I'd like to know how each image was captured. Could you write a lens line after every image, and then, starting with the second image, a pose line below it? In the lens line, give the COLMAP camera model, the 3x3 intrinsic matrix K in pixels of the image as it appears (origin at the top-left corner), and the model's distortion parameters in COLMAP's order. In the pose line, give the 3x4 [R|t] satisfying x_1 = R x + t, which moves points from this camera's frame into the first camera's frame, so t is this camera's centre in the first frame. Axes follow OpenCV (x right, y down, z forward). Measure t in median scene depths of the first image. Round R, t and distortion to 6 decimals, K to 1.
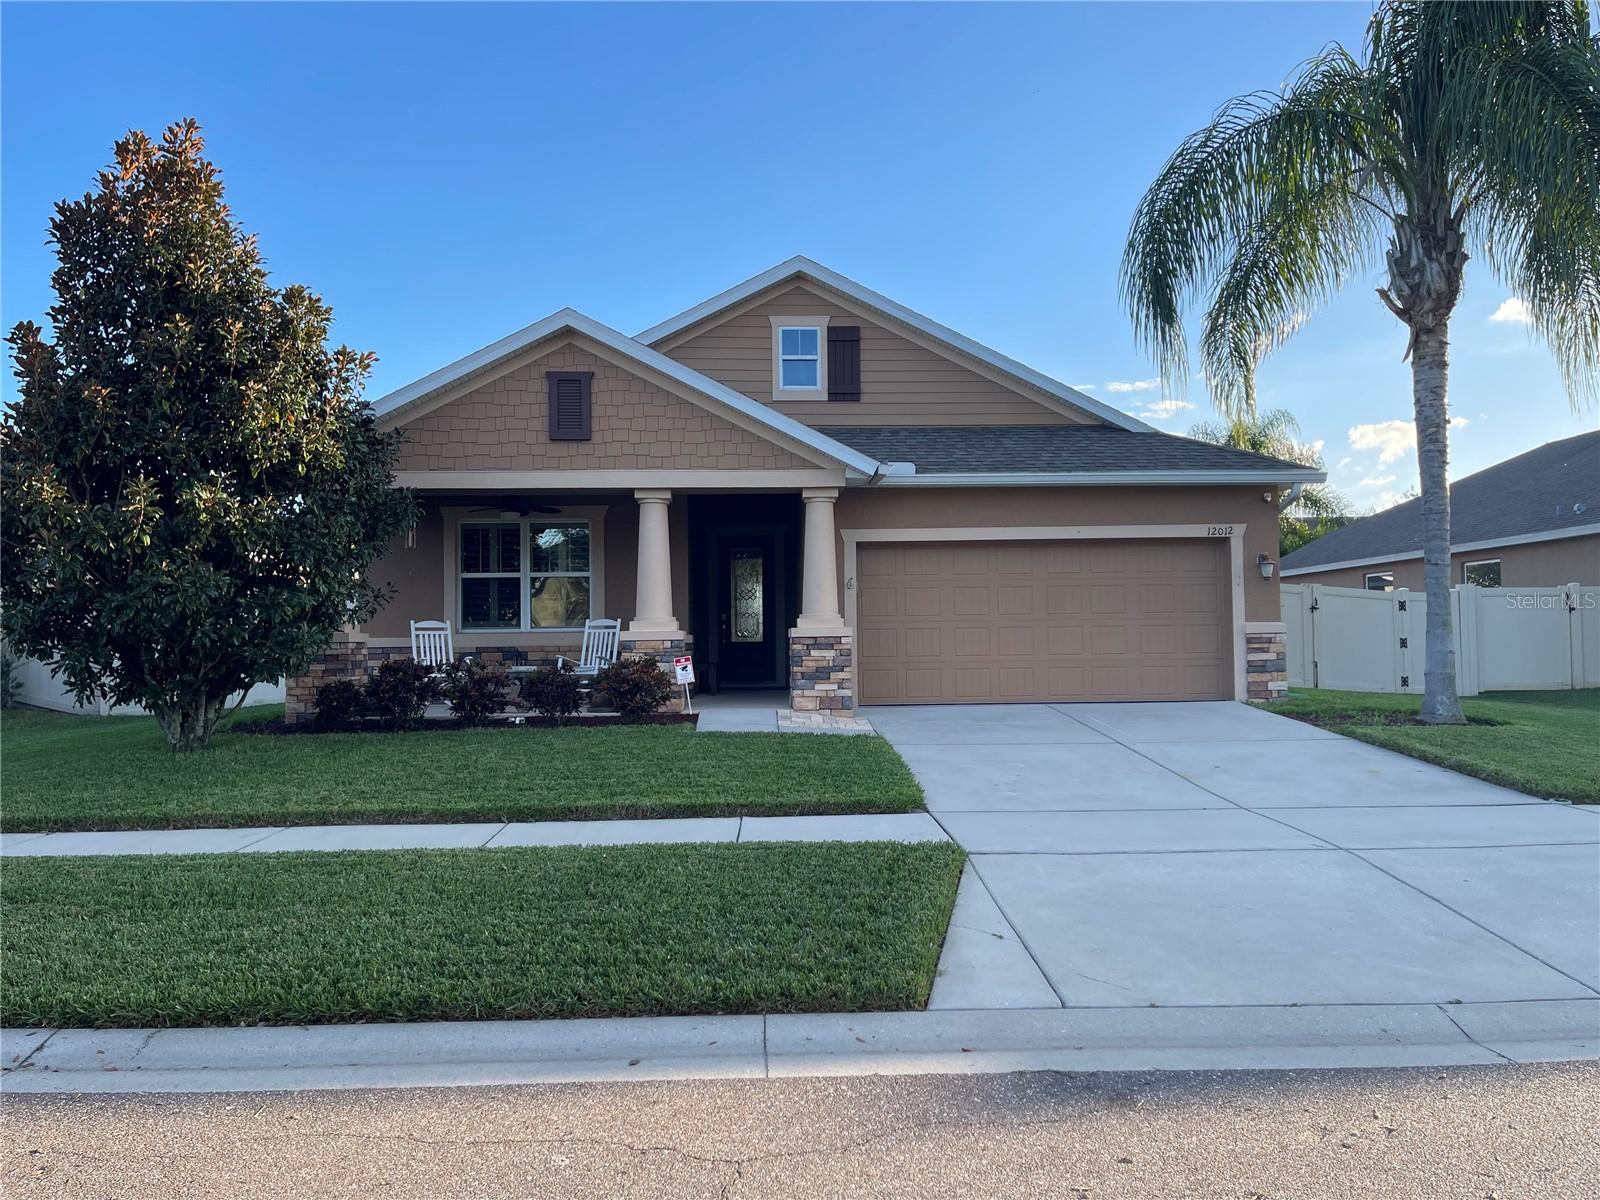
lens RADIAL K [[1197.5, 0, 808.0], [0, 1197.5, 610.0], [0, 0, 1]] dist [0.079829, -0.092651]
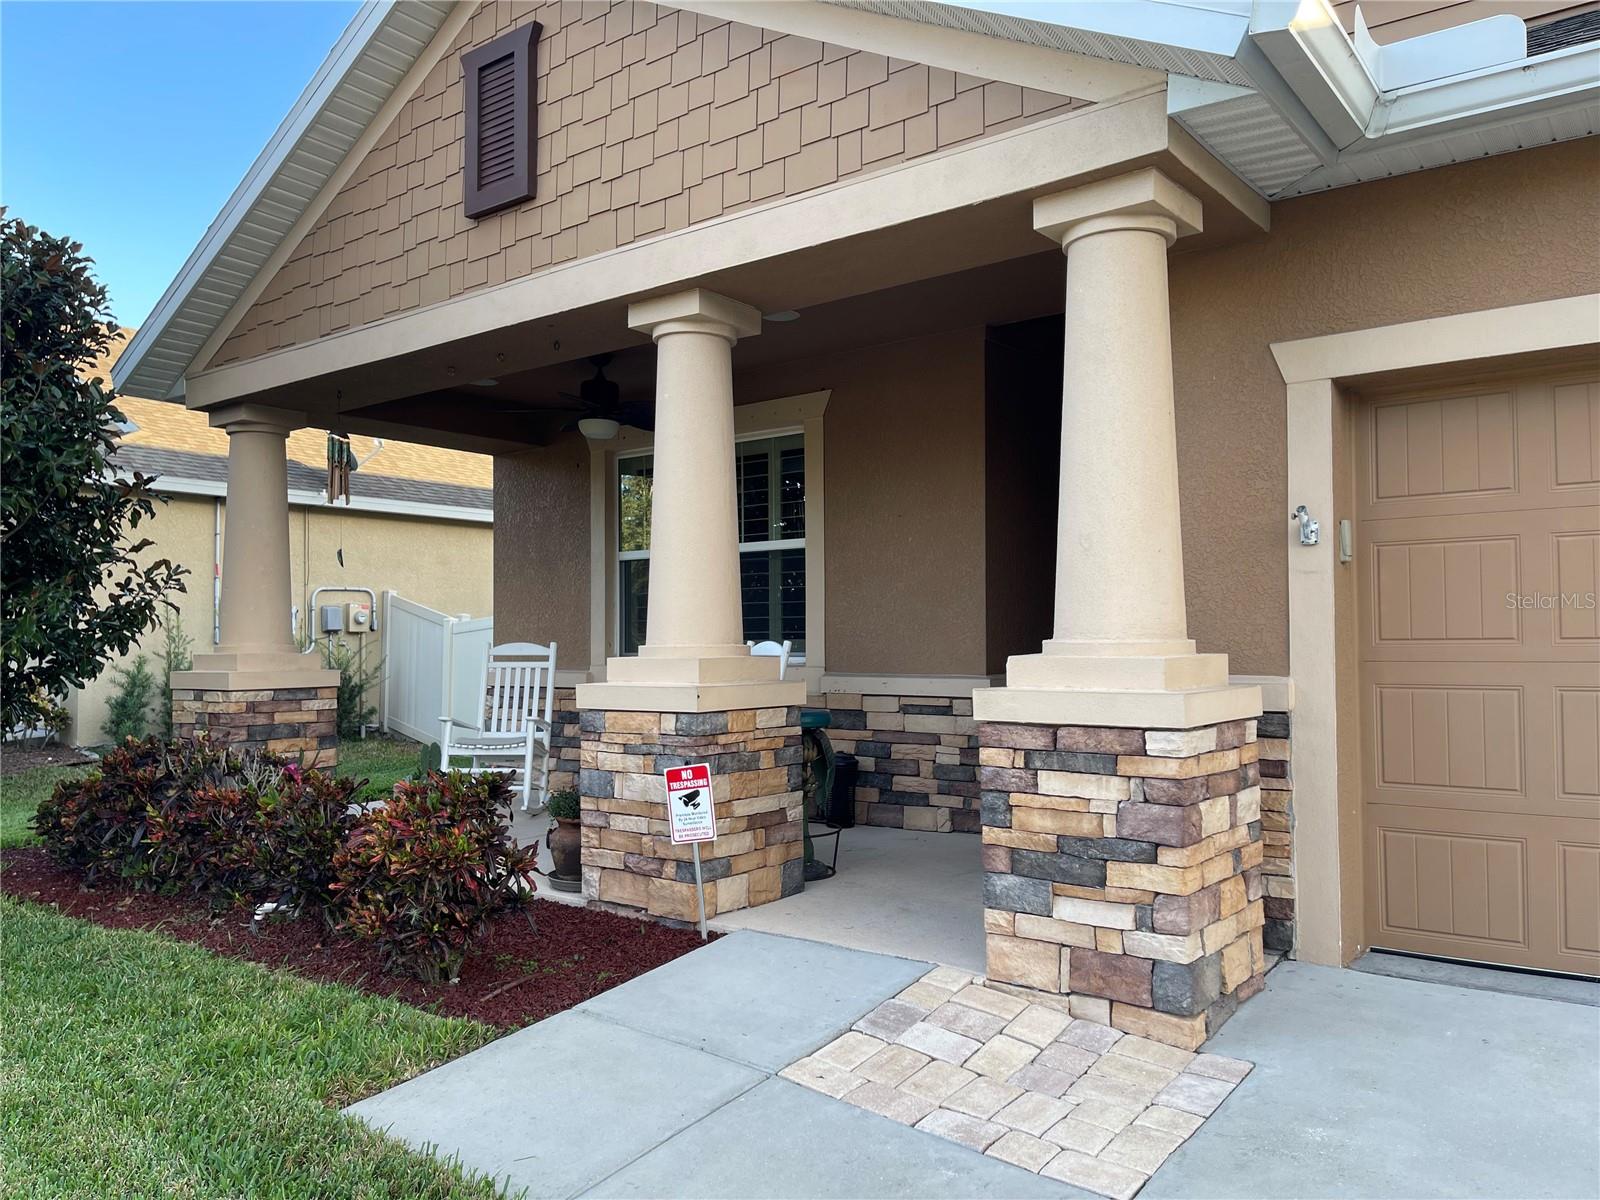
lens RADIAL K [[1197.5, 0, 797.0], [0, 1197.5, 603.6], [0, 0, 1]] dist [0.079829, -0.092651]
pose [[0.754538, -0.013726, -0.656113, 0.136104], [0.015608, 0.999874, -0.002968, -0.005002], [0.656071, -0.008001, 0.754657, 0.716724]]
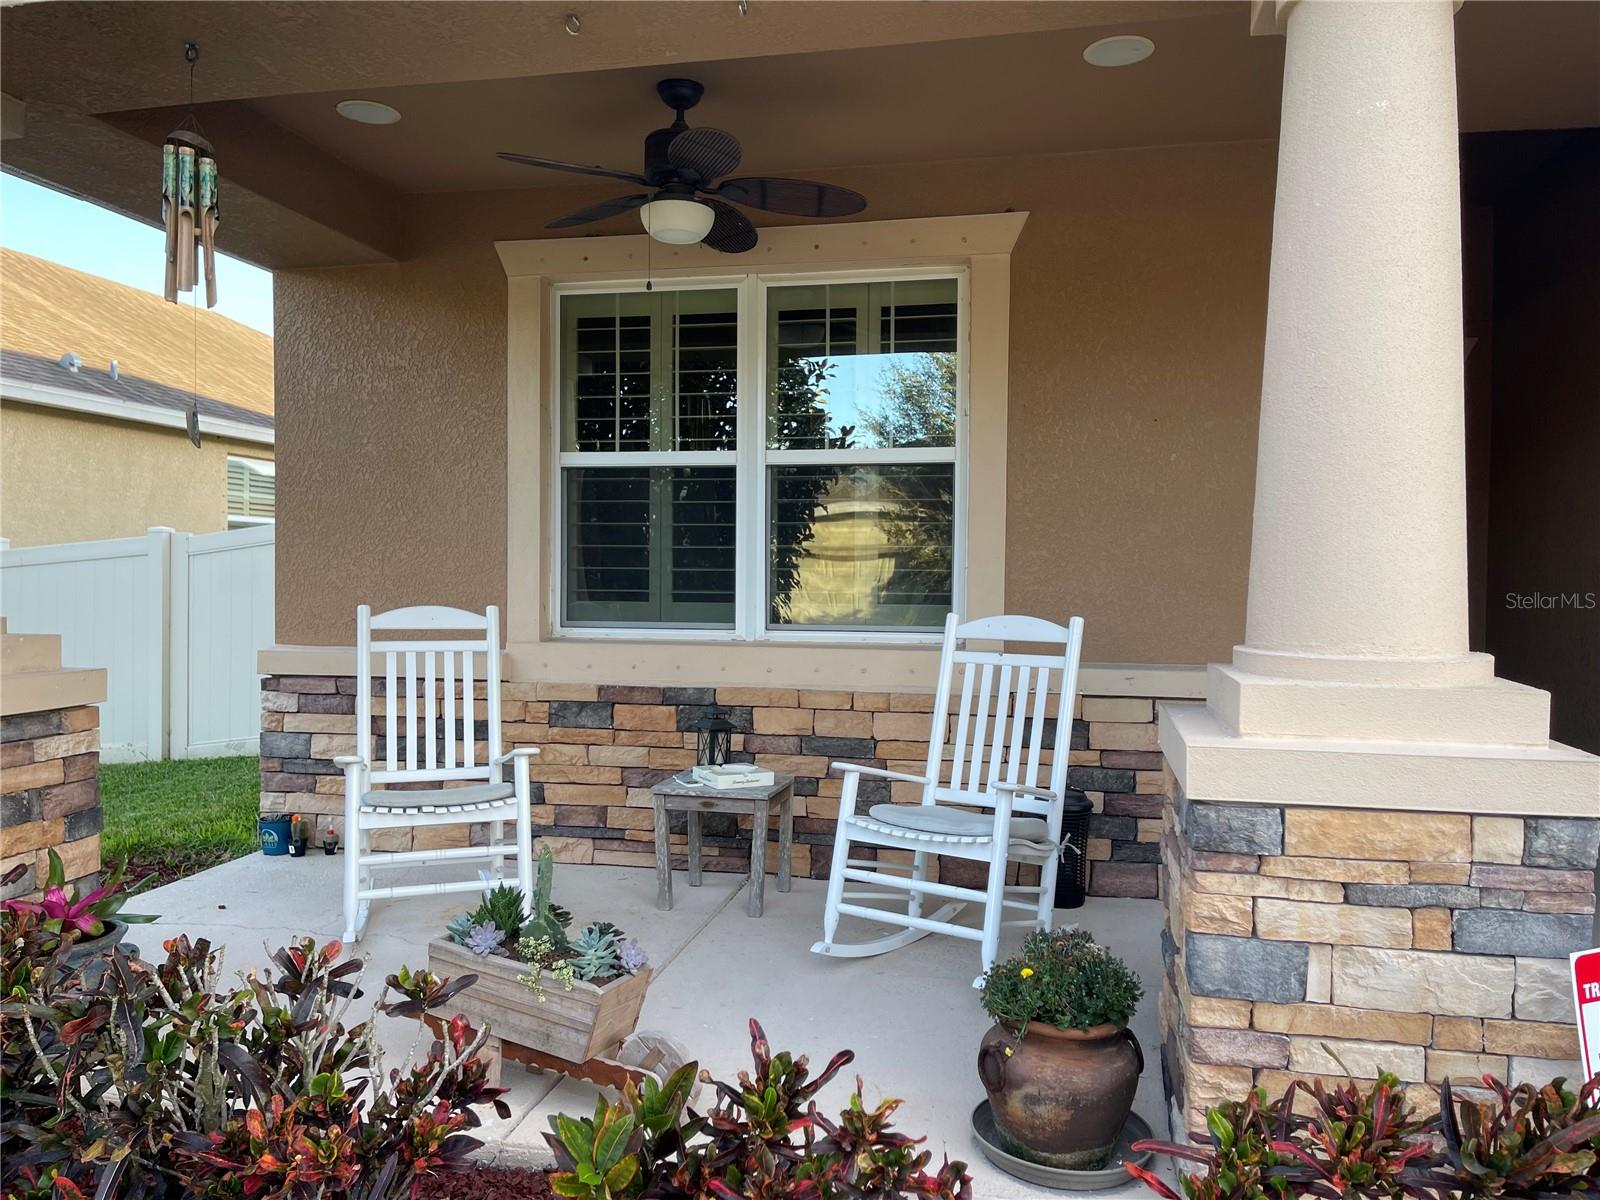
lens RADIAL K [[1197.5, 0, 807.9], [0, 1197.5, 600.1], [0, 0, 1]] dist [0.079829, -0.092651]
pose [[0.966046, 0.024753, -0.257181, -0.155496], [-0.012090, 0.998641, 0.050701, -0.009217], [0.258087, -0.045870, 0.965032, 0.779746]]
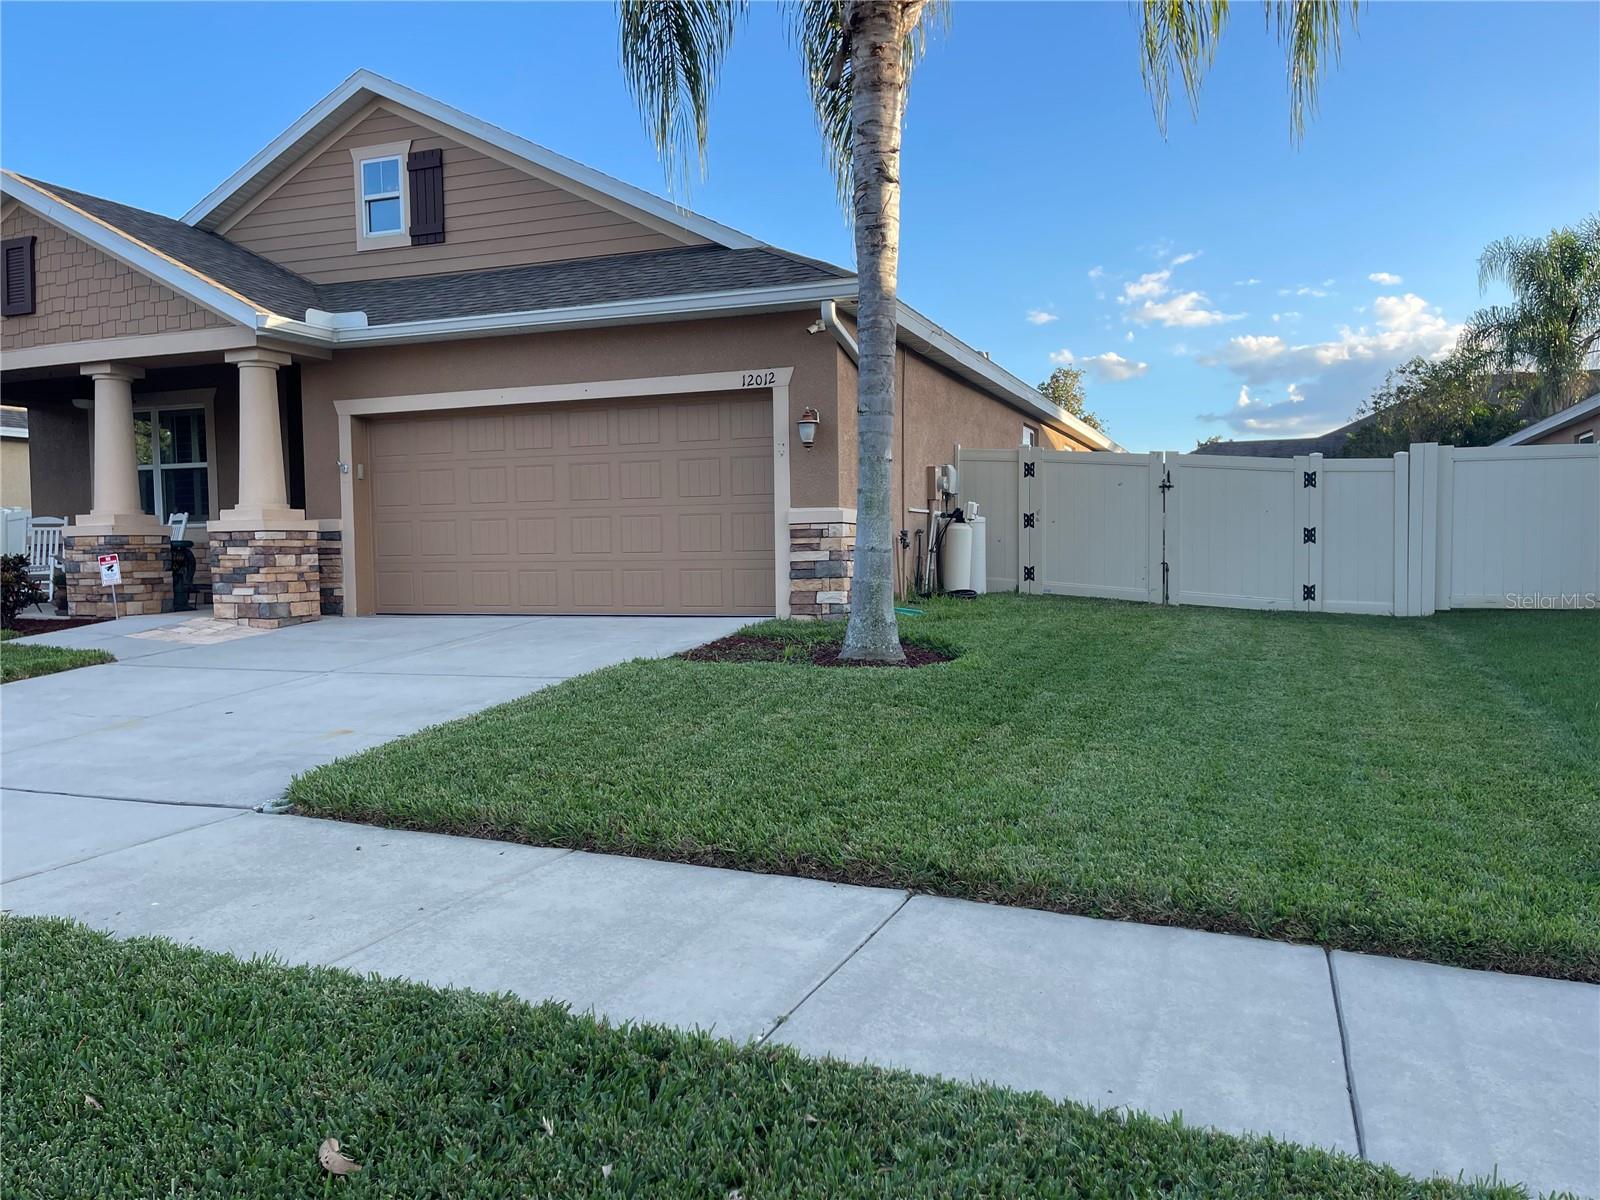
lens RADIAL K [[1197.5, 0, 795.2], [0, 1197.5, 607.2], [0, 0, 1]] dist [0.079829, -0.092651]
pose [[0.911099, 0.019601, -0.411721, 0.679023], [0.014377, 0.996750, 0.079269, 0.013111], [0.411936, -0.078141, 0.907856, 0.371402]]
